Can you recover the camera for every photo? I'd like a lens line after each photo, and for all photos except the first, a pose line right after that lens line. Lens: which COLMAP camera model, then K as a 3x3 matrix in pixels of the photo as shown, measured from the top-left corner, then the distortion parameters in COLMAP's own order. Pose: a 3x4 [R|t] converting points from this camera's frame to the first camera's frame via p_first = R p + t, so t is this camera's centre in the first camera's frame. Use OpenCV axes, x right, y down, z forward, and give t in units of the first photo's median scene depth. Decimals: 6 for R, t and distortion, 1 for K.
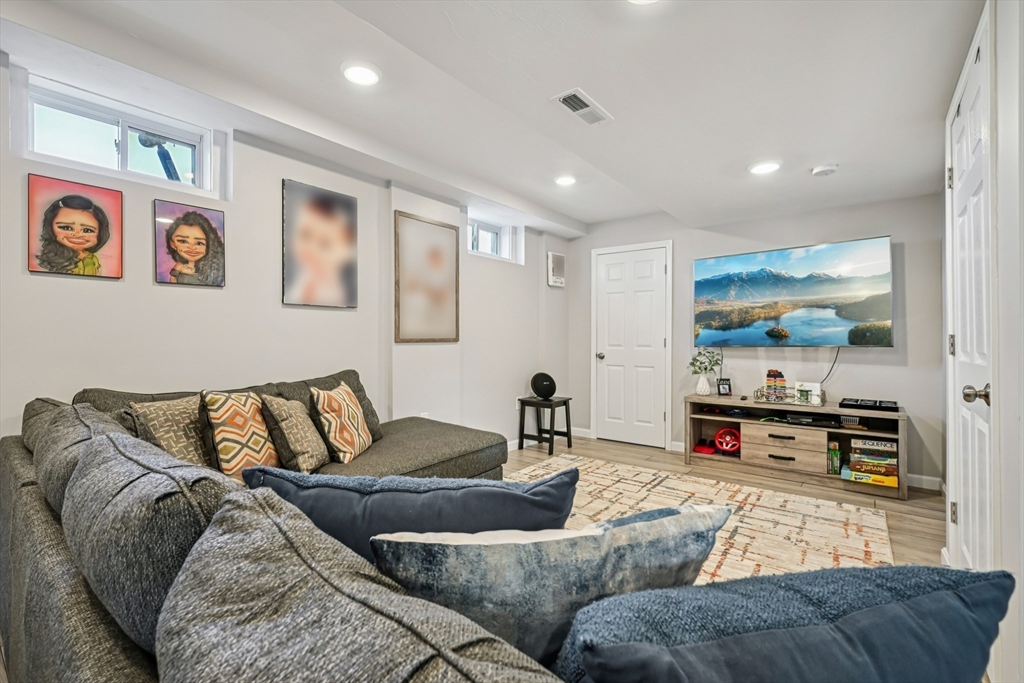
lens RADIAL K [[455.6, 0, 509.2], [0, 455.6, 339.7], [0, 0, 1]] dist [-0.001049, -0.000109]
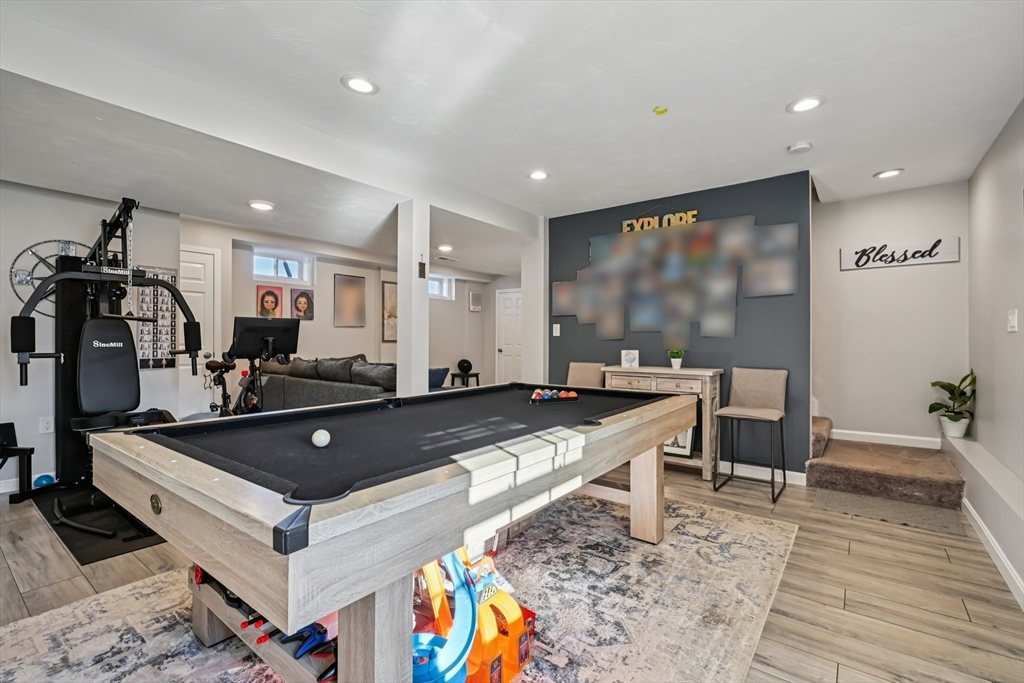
lens RADIAL K [[455.6, 0, 515.7], [0, 455.6, 340.2], [0, 0, 1]] dist [-0.001049, -0.000109]
pose [[0.999544, 0.001758, 0.030143, 0.353053], [-0.001692, 0.999996, -0.002206, 0.000007], [-0.030147, 0.002154, 0.999543, -1.311010]]
